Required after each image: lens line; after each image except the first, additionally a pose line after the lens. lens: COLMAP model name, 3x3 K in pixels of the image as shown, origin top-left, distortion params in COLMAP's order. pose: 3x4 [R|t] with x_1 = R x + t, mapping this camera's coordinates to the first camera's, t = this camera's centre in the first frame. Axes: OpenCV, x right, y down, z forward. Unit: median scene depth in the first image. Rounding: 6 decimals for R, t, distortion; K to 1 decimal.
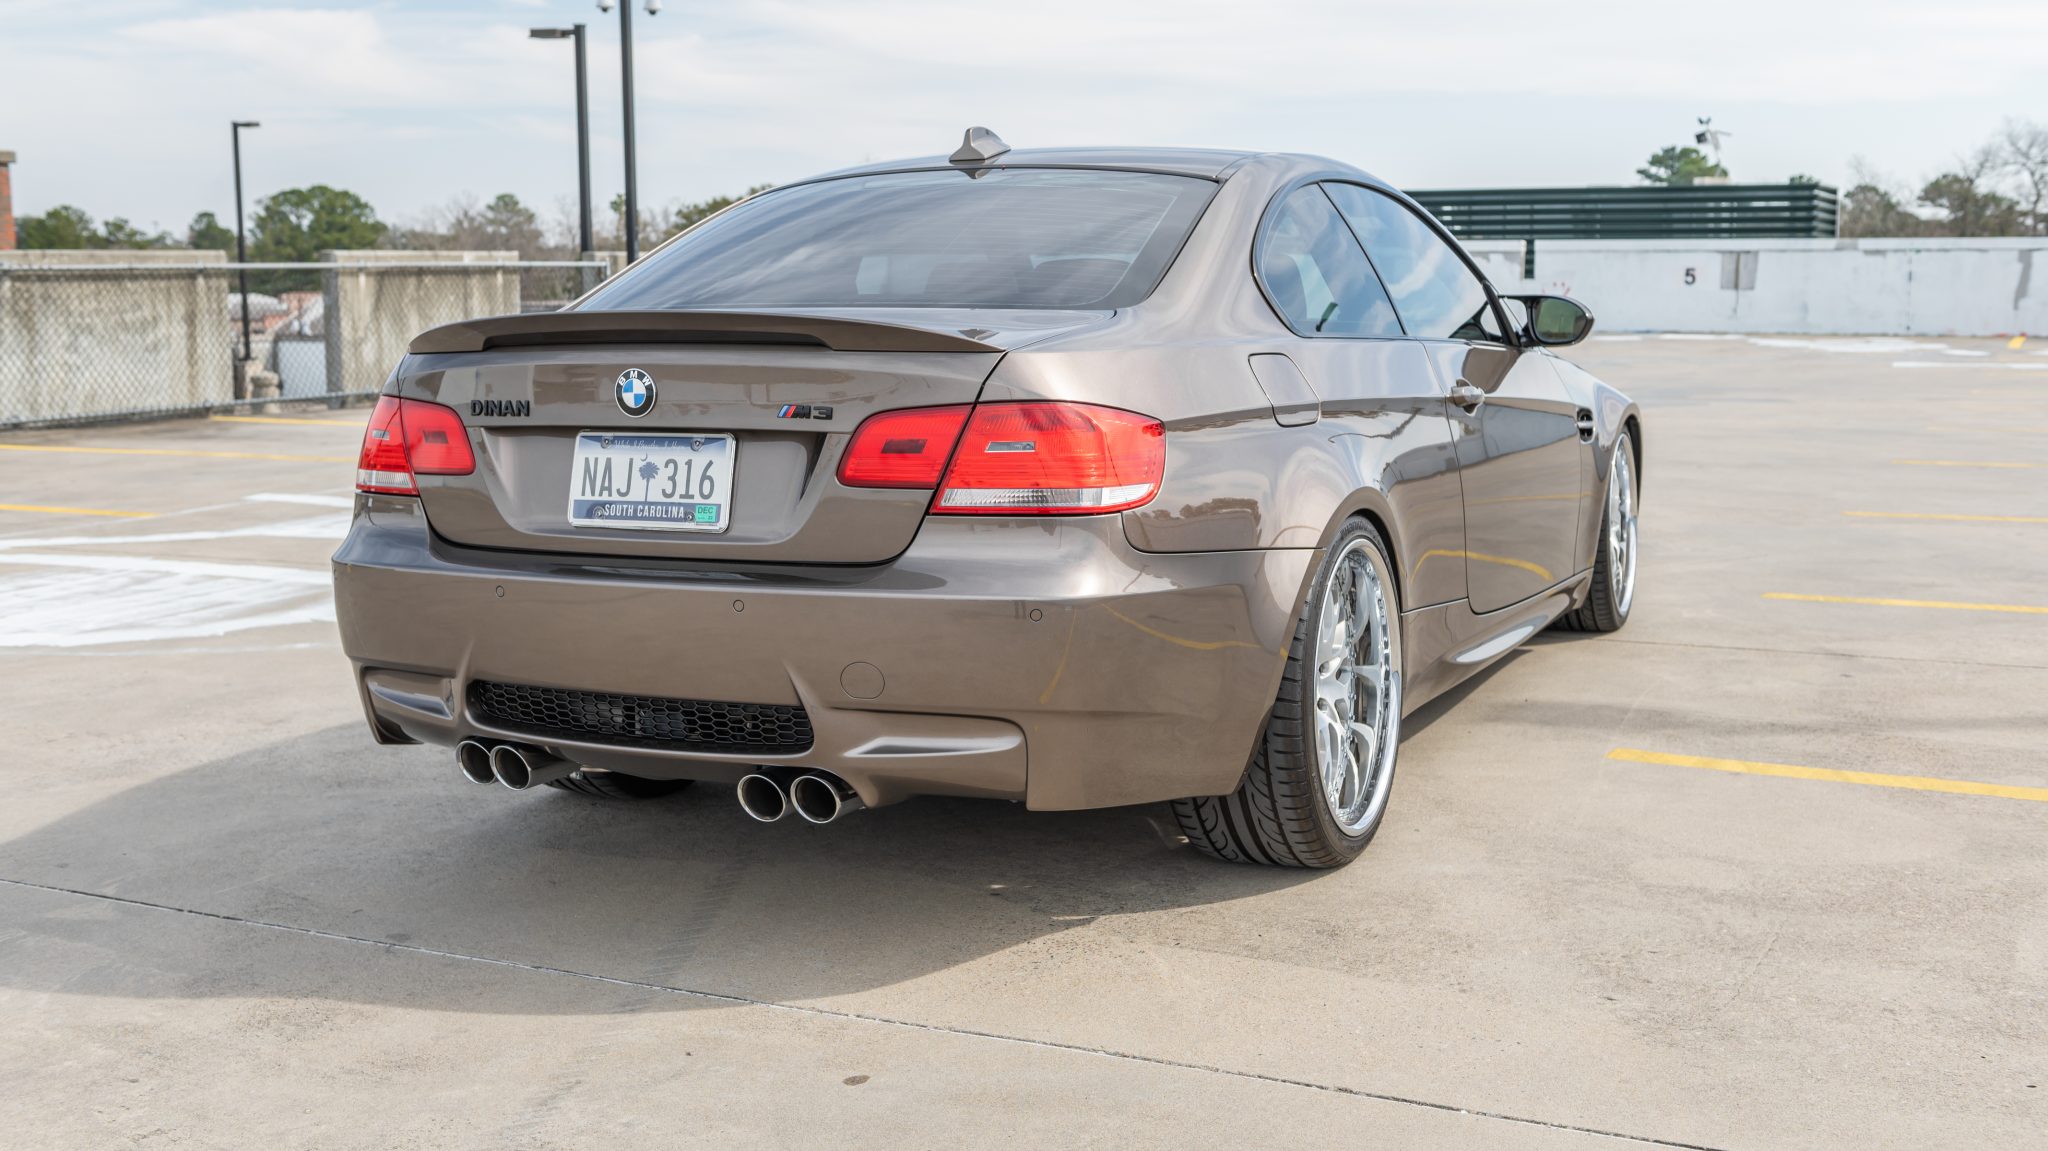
lens RADIAL K [[2081.3, 0, 1043.6], [0, 2081.3, 567.1], [0, 0, 1]] dist [-0.007227, -0.018642]
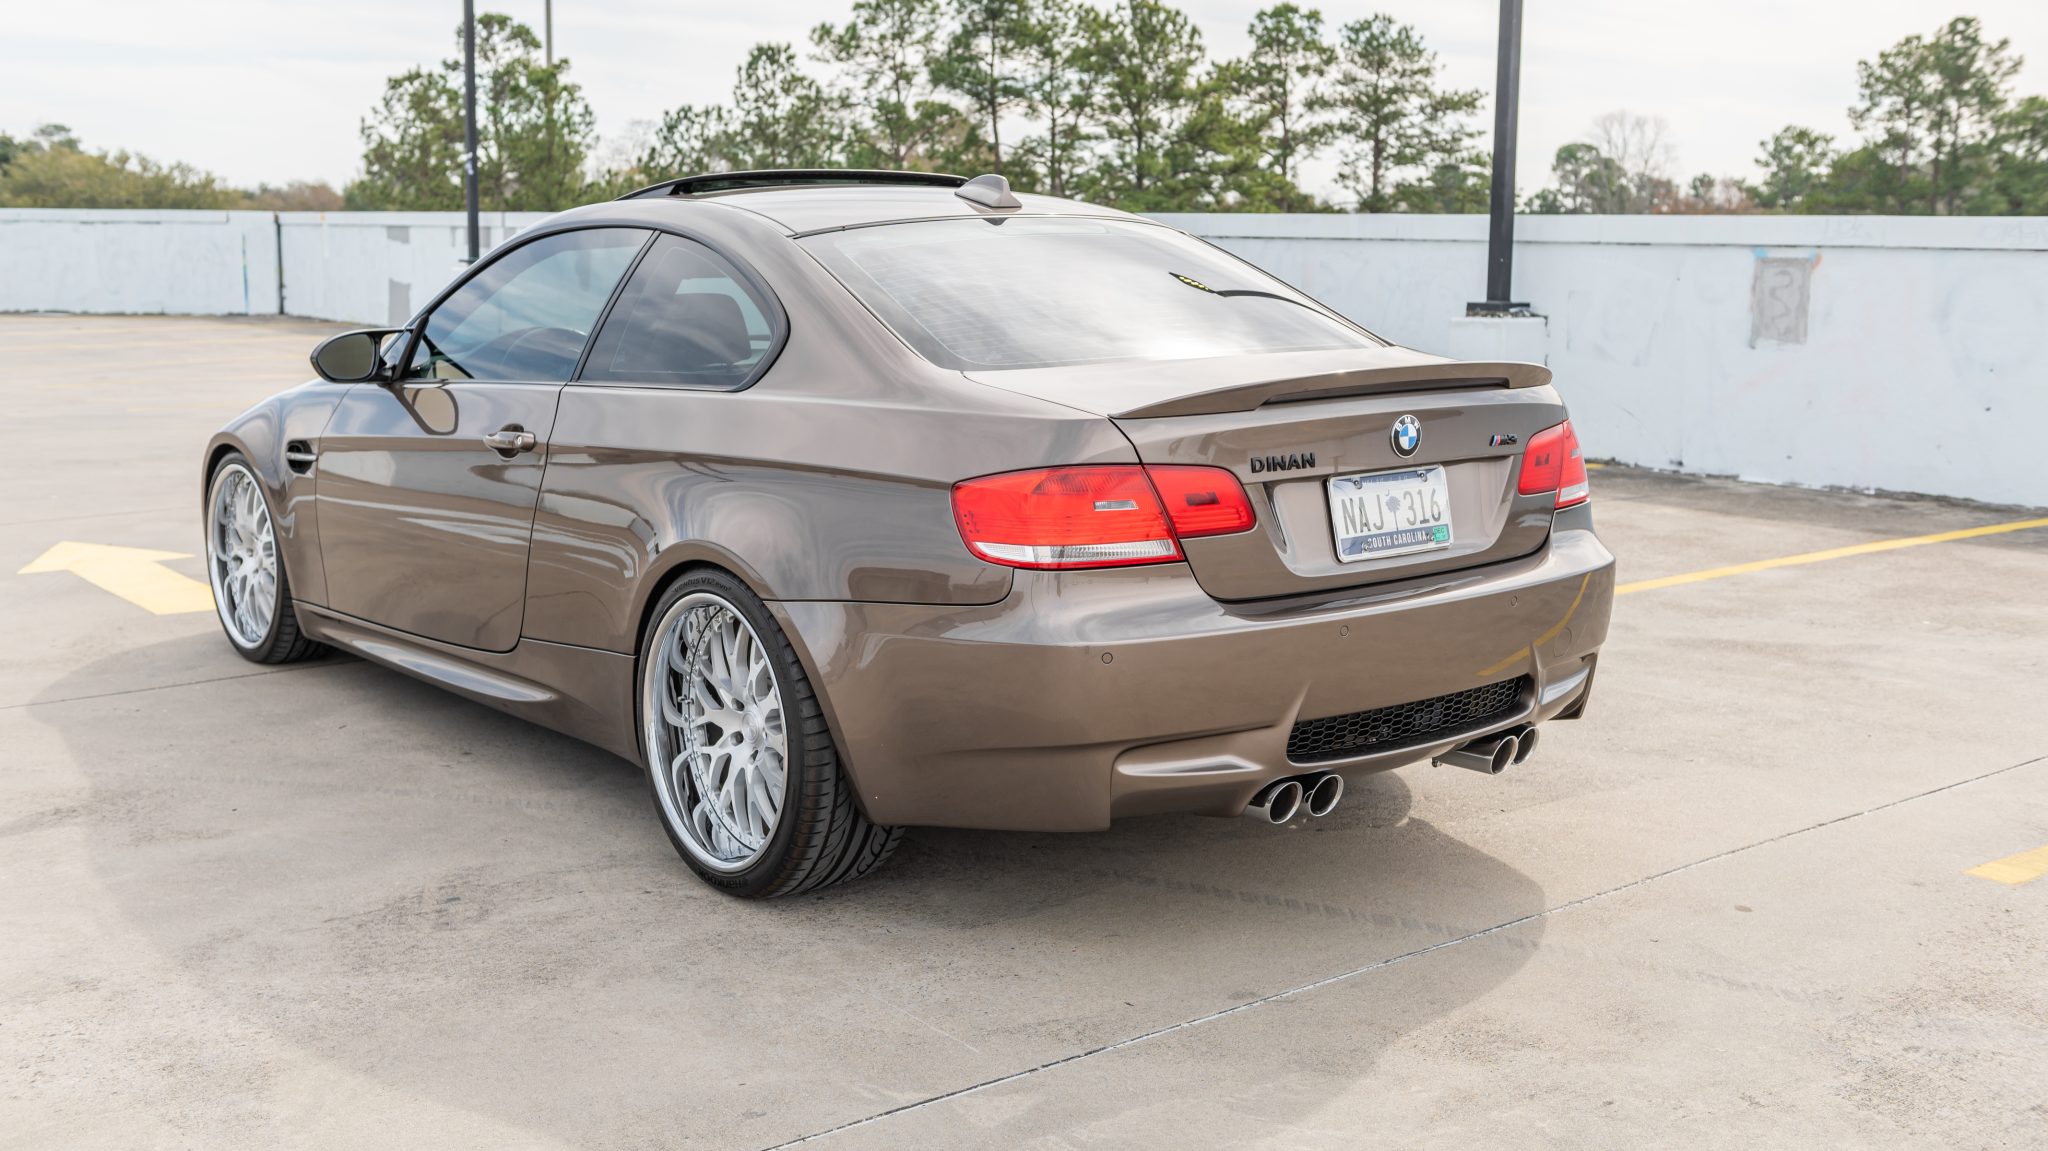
lens RADIAL K [[2117.3, 0, 962.6], [0, 2117.3, 569.4], [0, 0, 1]] dist [-0.009751, -0.010025]
pose [[0.468856, -0.132454, 0.873287, -1.281166], [0.117425, 0.989263, 0.087001, -0.135489], [-0.875435, 0.061755, 0.479375, 0.635103]]
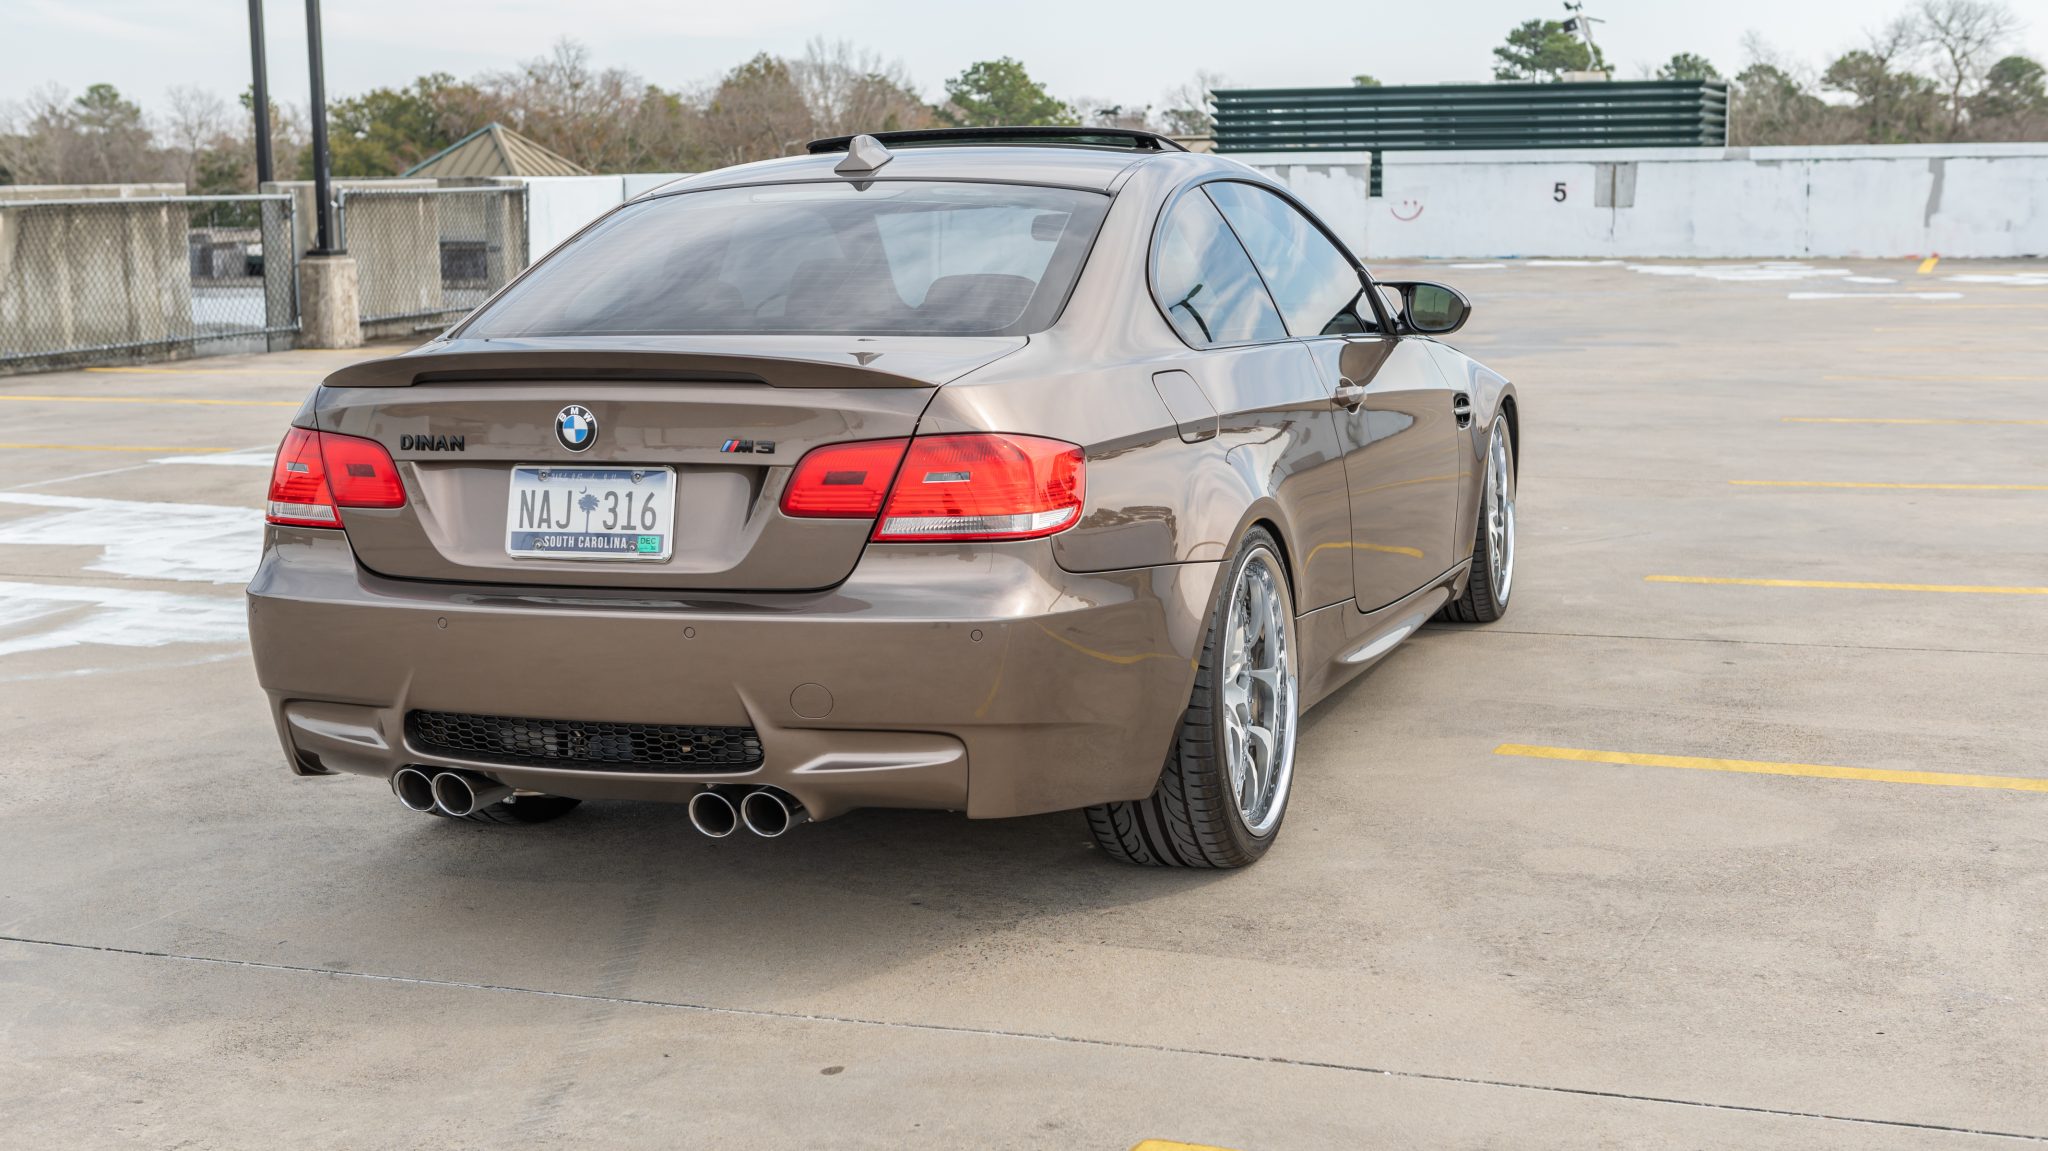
lens RADIAL K [[2526.2, 0, 1024.0], [0, 2526.2, 575.5], [0, 0, 1]] dist [0.000324, 0.040334]
pose [[0.995683, -0.022693, 0.090006, -0.085680], [0.021353, 0.999647, 0.015828, -0.024795], [-0.090333, -0.013838, 0.995815, -0.262314]]
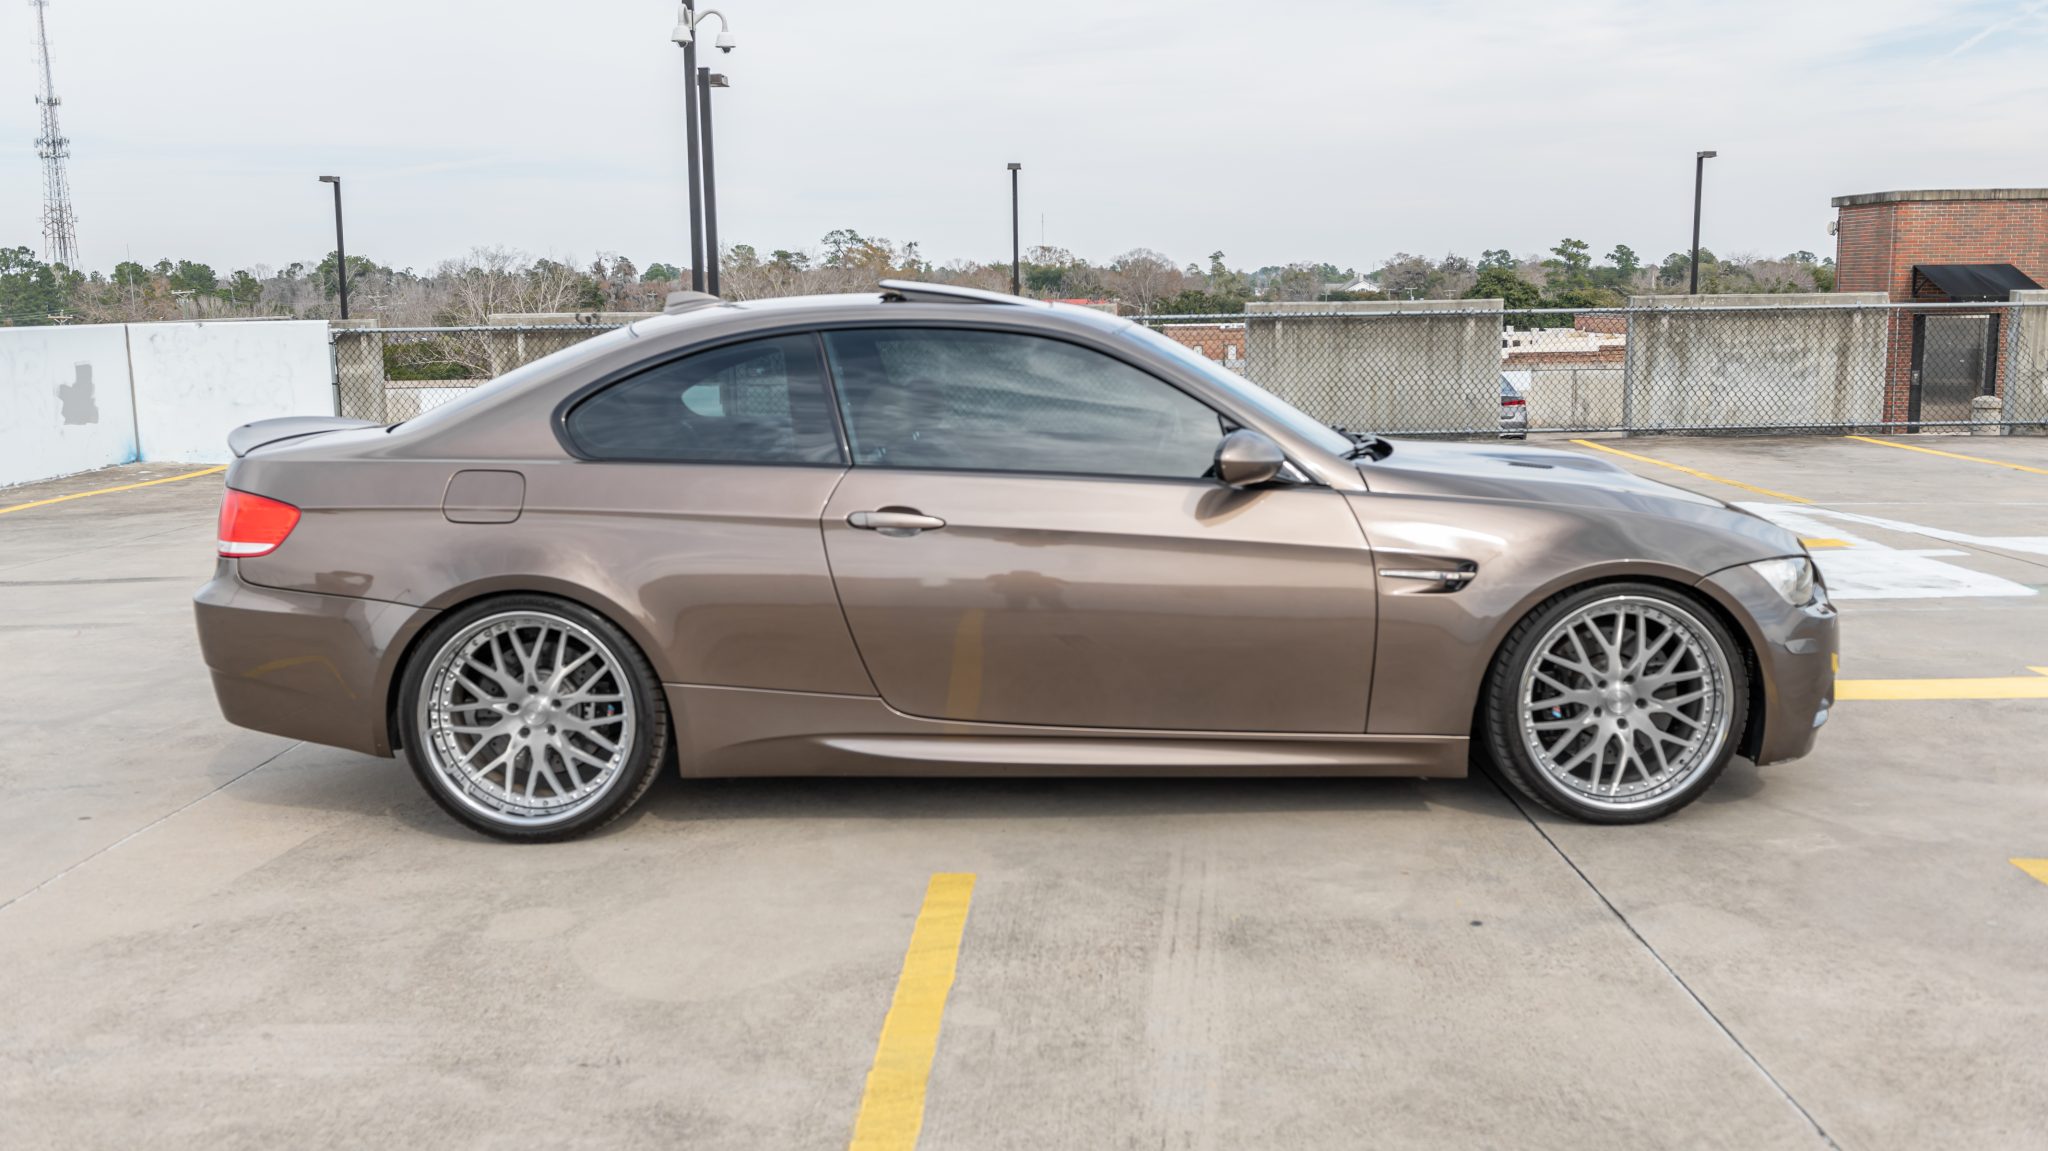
lens RADIAL K [[1712.1, 0, 1024.0], [0, 1712.1, 575.5], [0, 0, 1]] dist [0.005234, 0.002615]
pose [[0.439397, 0.146243, -0.886309, 1.453691], [-0.118322, 0.987485, 0.104278, -0.221618], [0.890466, 0.059051, 0.451202, 0.868876]]
